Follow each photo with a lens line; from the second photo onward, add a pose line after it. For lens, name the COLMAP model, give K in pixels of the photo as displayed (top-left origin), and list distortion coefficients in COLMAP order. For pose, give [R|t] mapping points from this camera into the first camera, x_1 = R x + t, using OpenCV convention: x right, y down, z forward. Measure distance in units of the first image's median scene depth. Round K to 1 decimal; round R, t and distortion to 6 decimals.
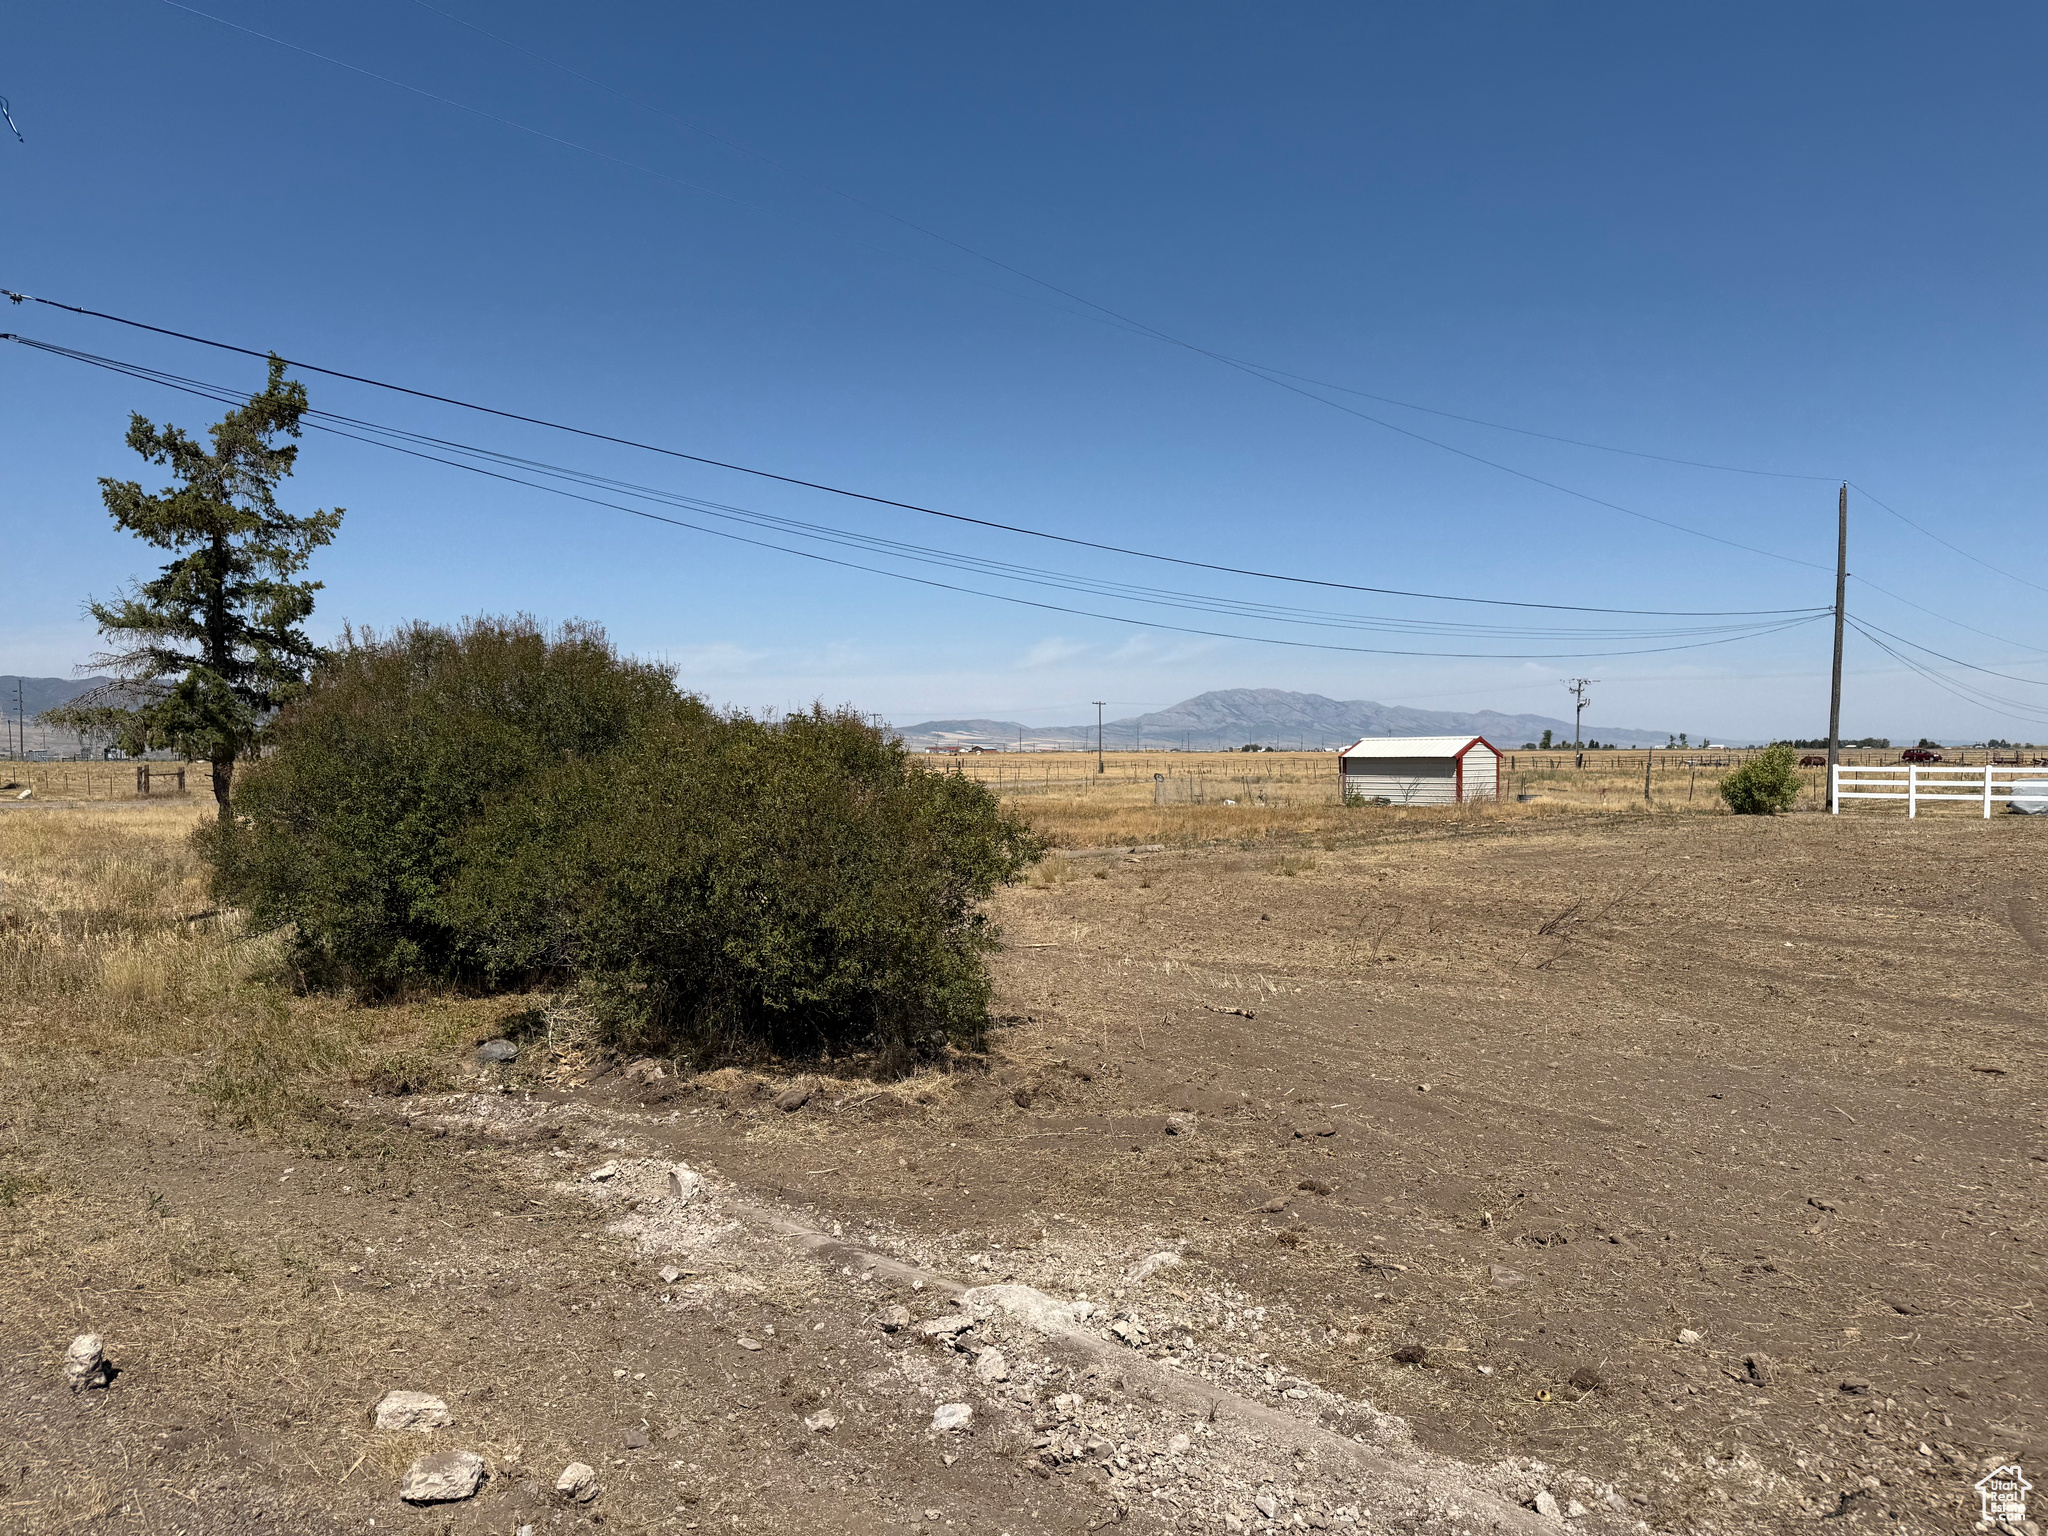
lens RADIAL K [[1424.3, 0, 1031.9], [0, 1424.3, 773.9], [0, 0, 1]] dist [0.129573, -0.208334]
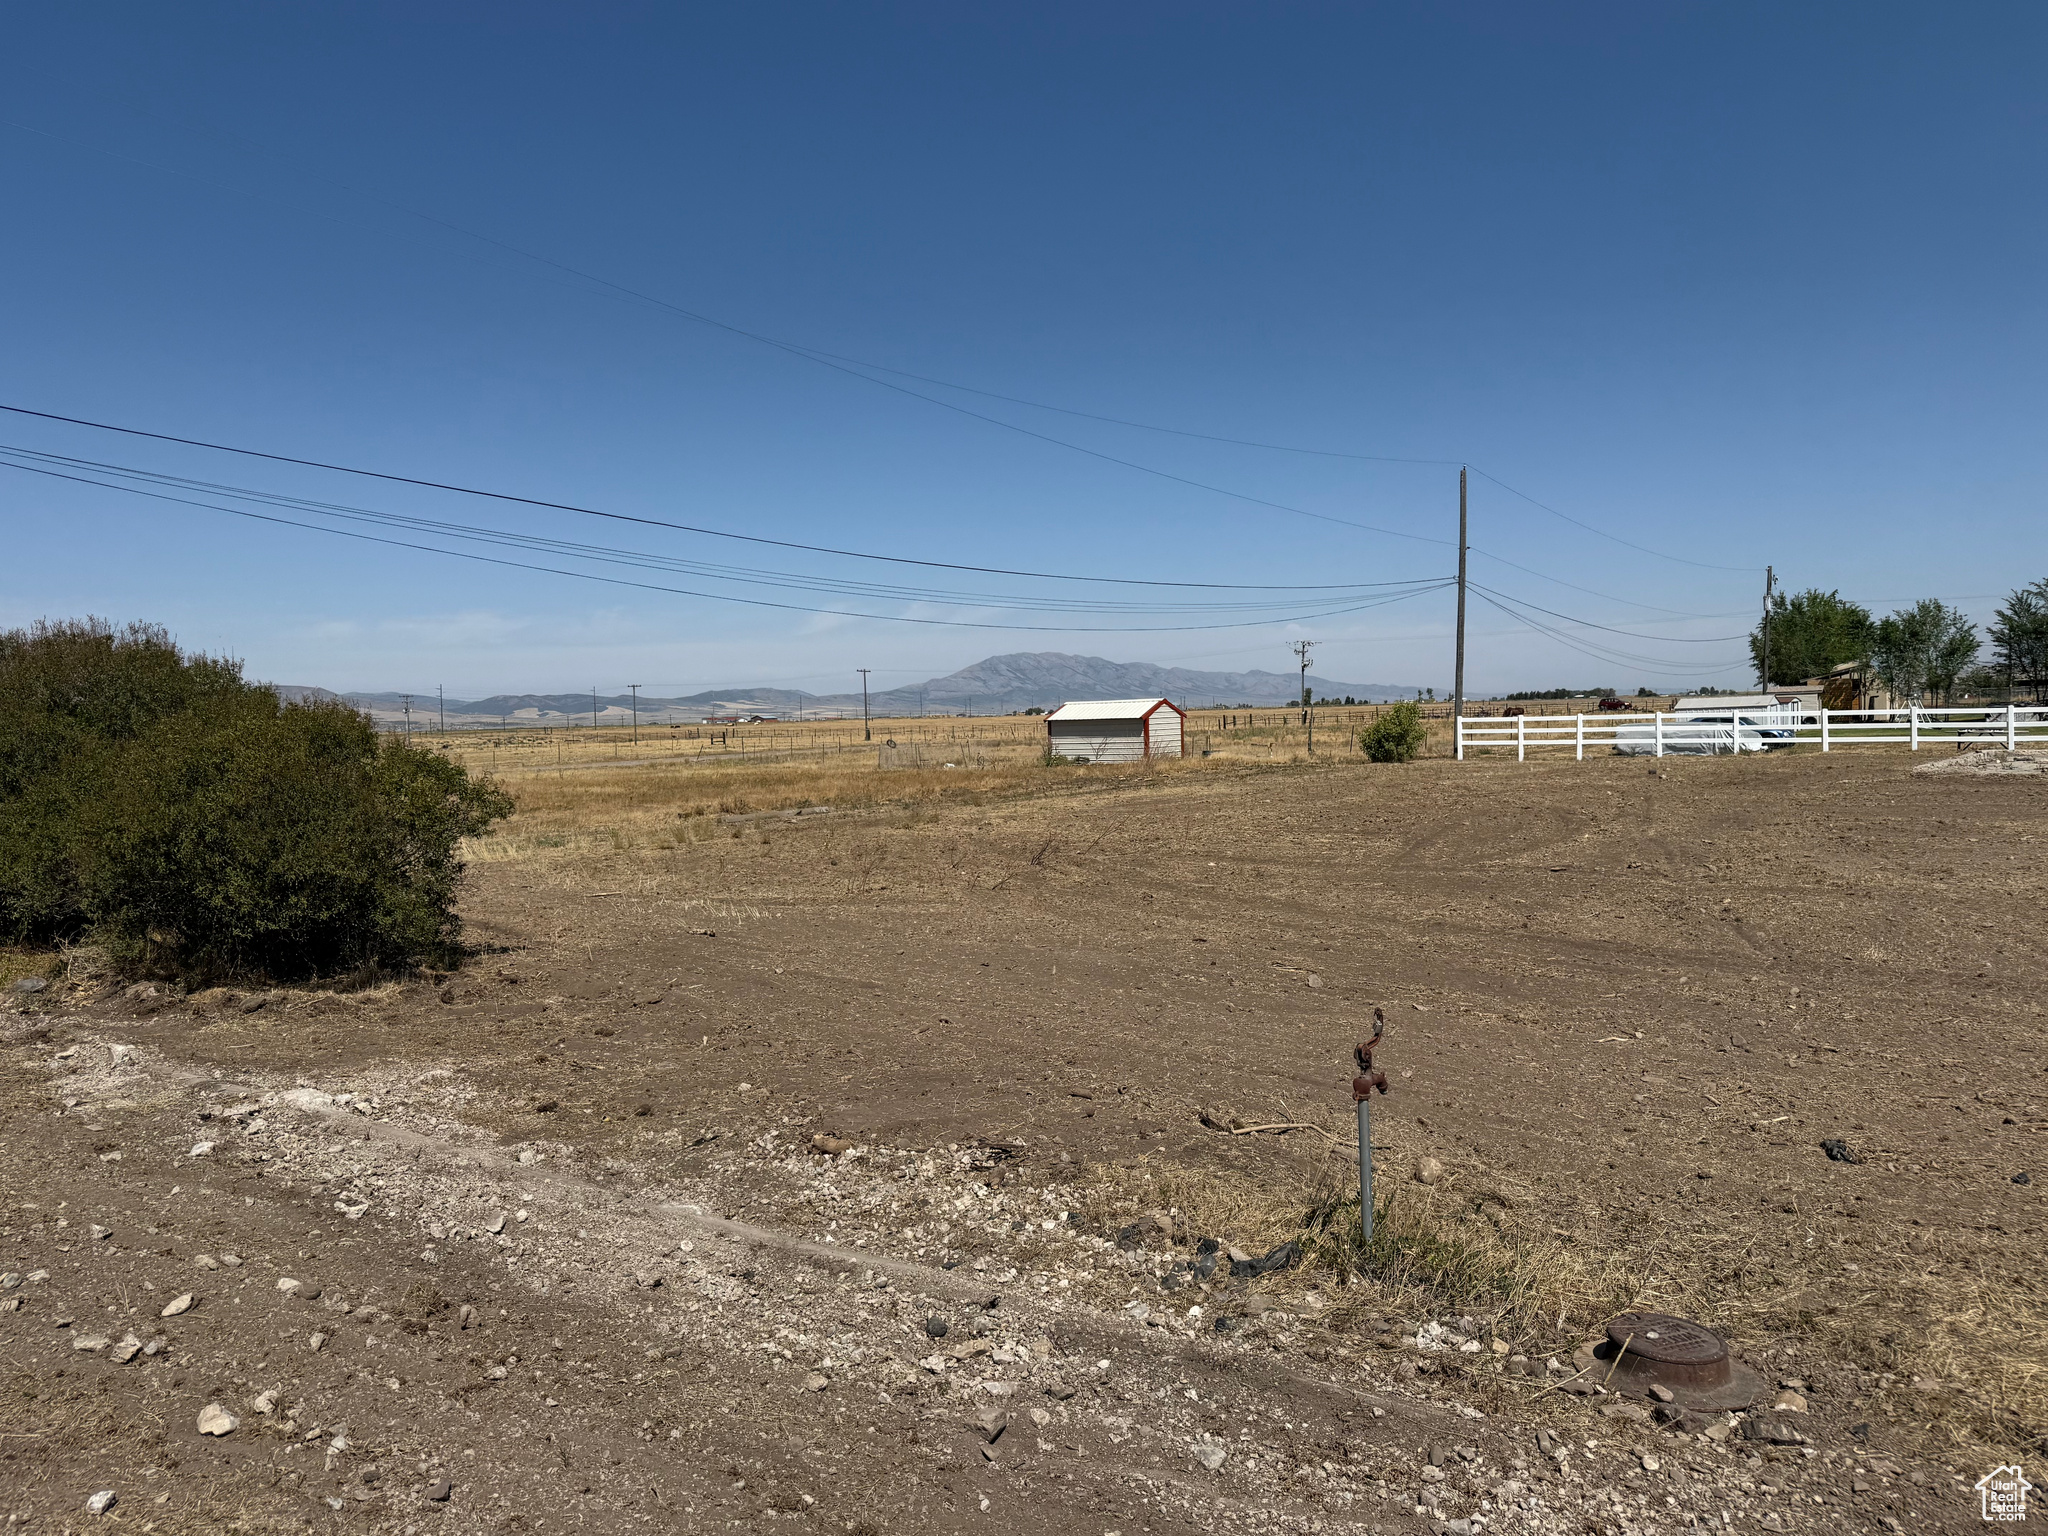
lens RADIAL K [[1435.1, 0, 1029.6], [0, 1435.1, 773.3], [0, 0, 1]] dist [0.061186, -0.080055]
pose [[0.989005, -0.030131, 0.144778, 0.075706], [0.026737, 0.999322, 0.025330, 0.000796], [-0.145443, -0.021181, 0.989140, -0.086492]]
